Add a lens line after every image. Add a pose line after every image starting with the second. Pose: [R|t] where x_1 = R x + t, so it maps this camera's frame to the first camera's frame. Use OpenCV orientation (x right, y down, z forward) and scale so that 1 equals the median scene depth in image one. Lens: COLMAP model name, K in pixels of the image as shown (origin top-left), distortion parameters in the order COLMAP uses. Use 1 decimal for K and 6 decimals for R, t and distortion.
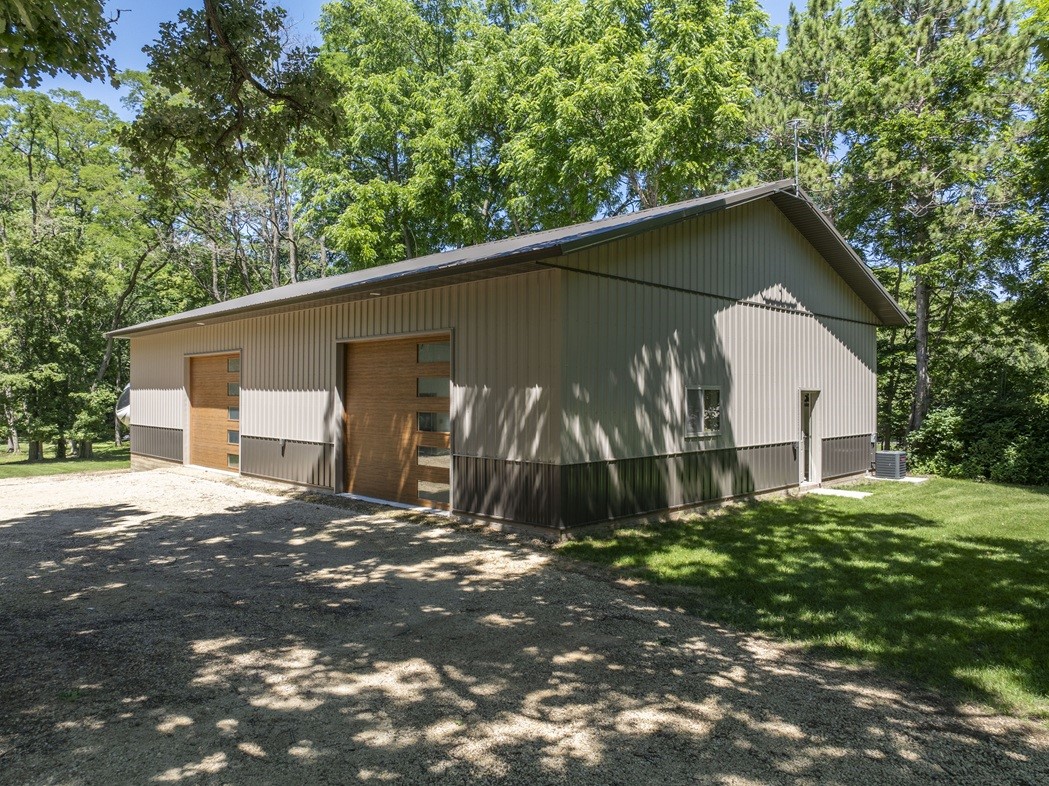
lens RADIAL K [[730.5, 0, 524.5], [0, 730.5, 393.0], [0, 0, 1]] dist [0.042076, 0.000545]
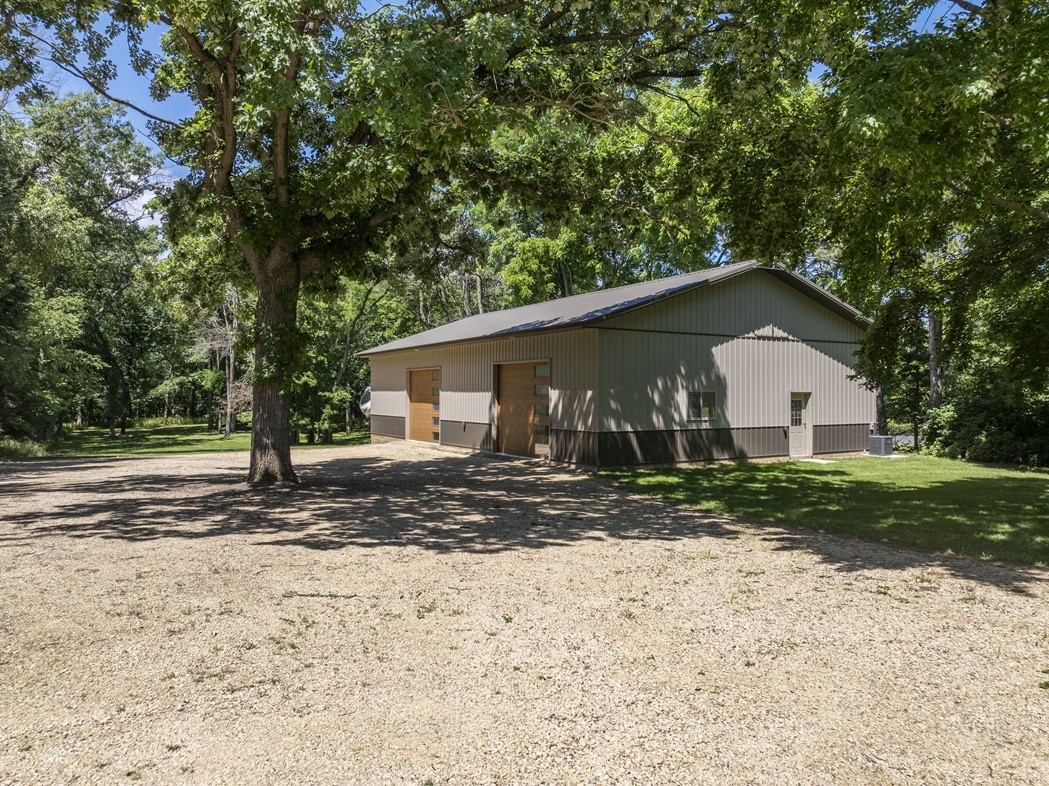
lens RADIAL K [[726.5, 0, 546.0], [0, 726.5, 389.4], [0, 0, 1]] dist [-0.003498, -0.002396]
pose [[0.976177, 0.000684, -0.216973, 0.195429], [-0.002164, 0.999976, -0.006584, 0.001276], [0.216964, 0.006896, 0.976155, -0.531659]]
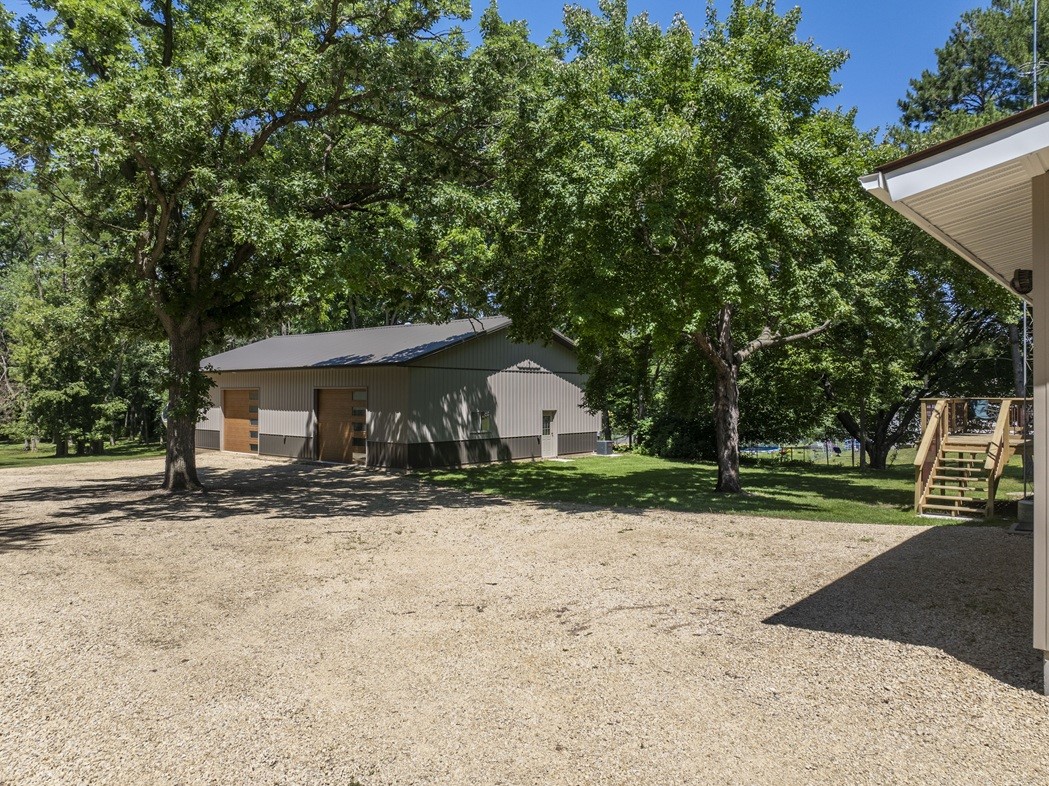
lens RADIAL K [[748.8, 0, 524.5], [0, 748.8, 393.0], [0, 0, 1]] dist [-0.005566, -0.001650]
pose [[0.997870, -0.000106, 0.065232, 0.178597], [0.000312, 0.999995, -0.003147, -0.042471], [-0.065232, 0.003160, 0.997865, -1.016011]]
